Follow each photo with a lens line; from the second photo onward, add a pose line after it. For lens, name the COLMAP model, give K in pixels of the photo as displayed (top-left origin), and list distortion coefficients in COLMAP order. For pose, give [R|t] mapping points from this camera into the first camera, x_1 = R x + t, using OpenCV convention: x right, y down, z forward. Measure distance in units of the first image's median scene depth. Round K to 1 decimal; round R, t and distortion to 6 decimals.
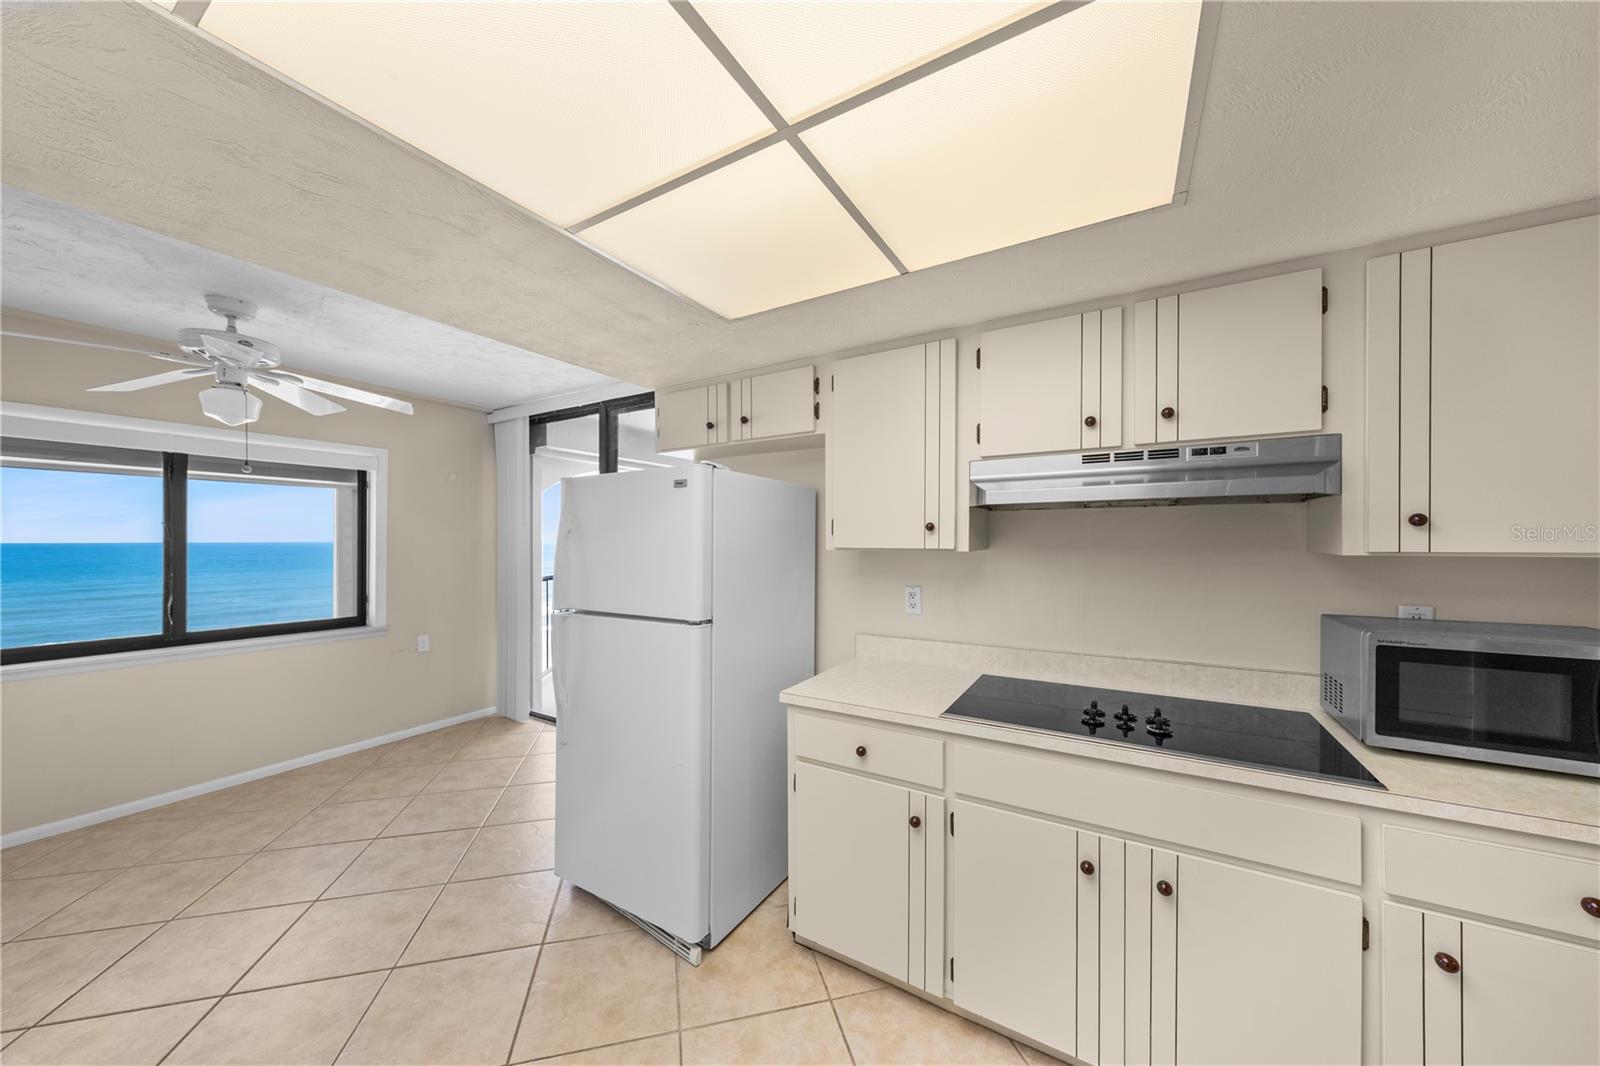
lens RADIAL K [[548.1, 0, 793.8], [0, 548.1, 535.5], [0, 0, 1]] dist [0.000301, 0.000091]
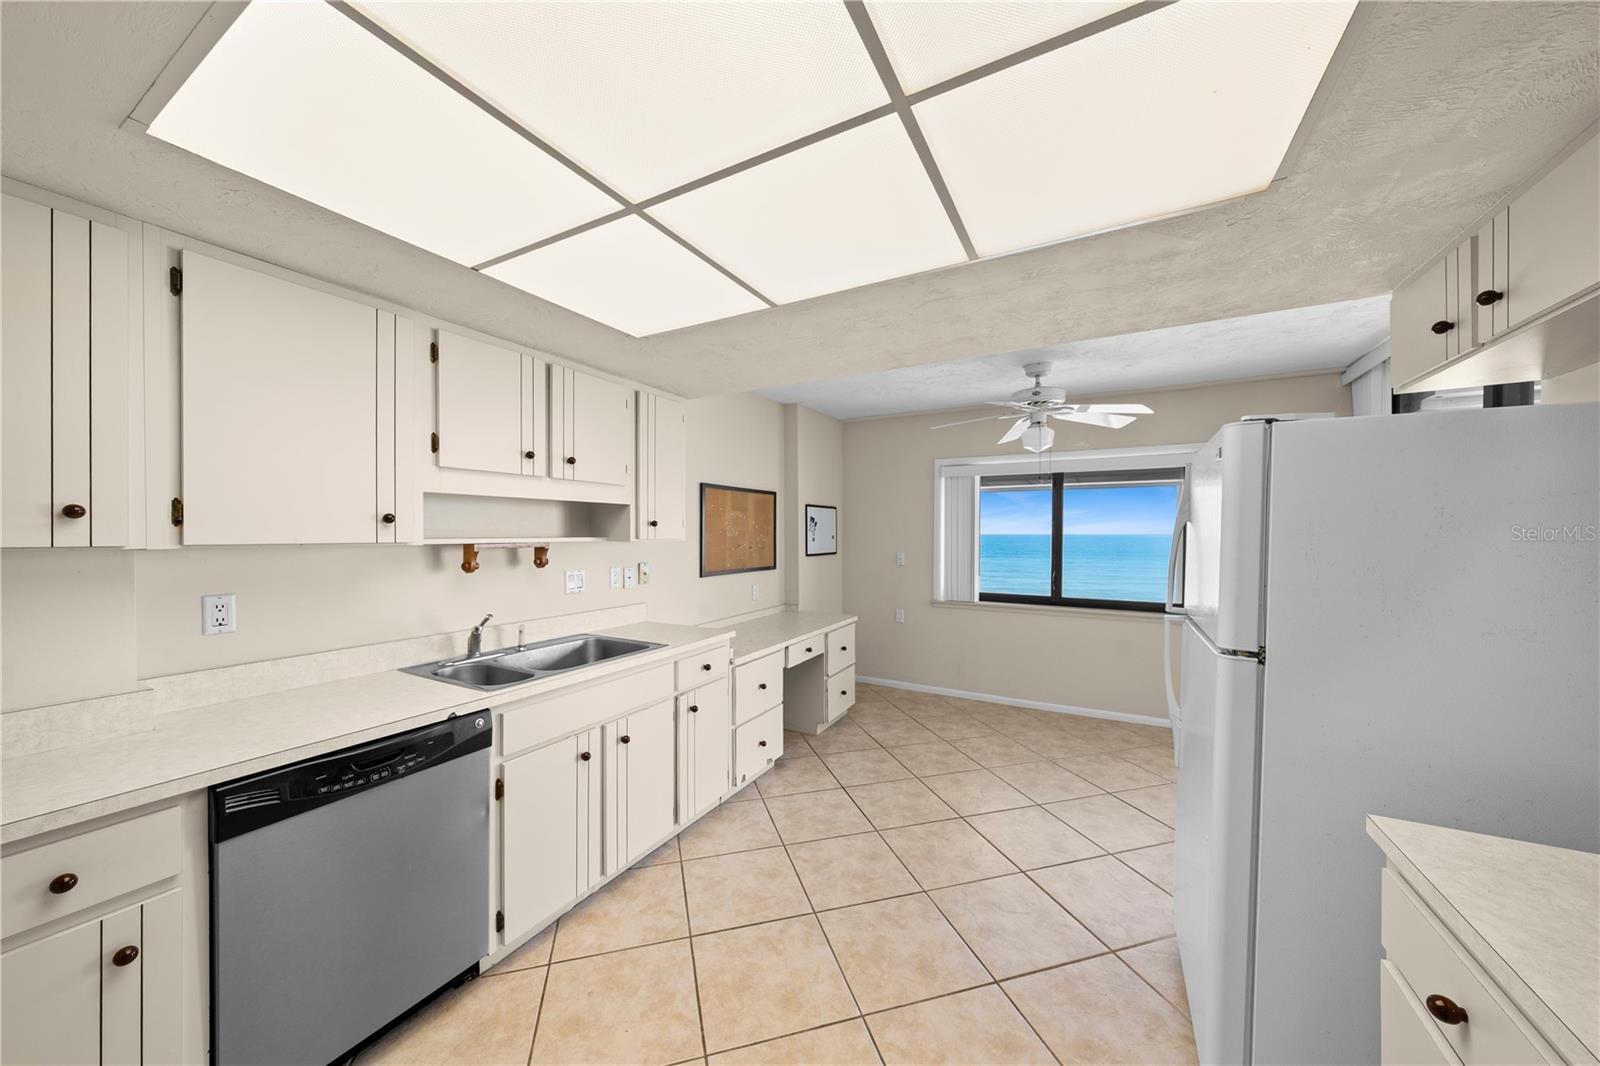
lens RADIAL K [[548.1, 0, 793.8], [0, 548.1, 535.5], [0, 0, 1]] dist [0.000301, 0.000091]
pose [[0.035909, 0.005233, -0.999341, 0.363715], [0.010695, 0.999927, 0.005620, -0.000698], [0.999298, -0.010890, 0.035850, 0.308175]]
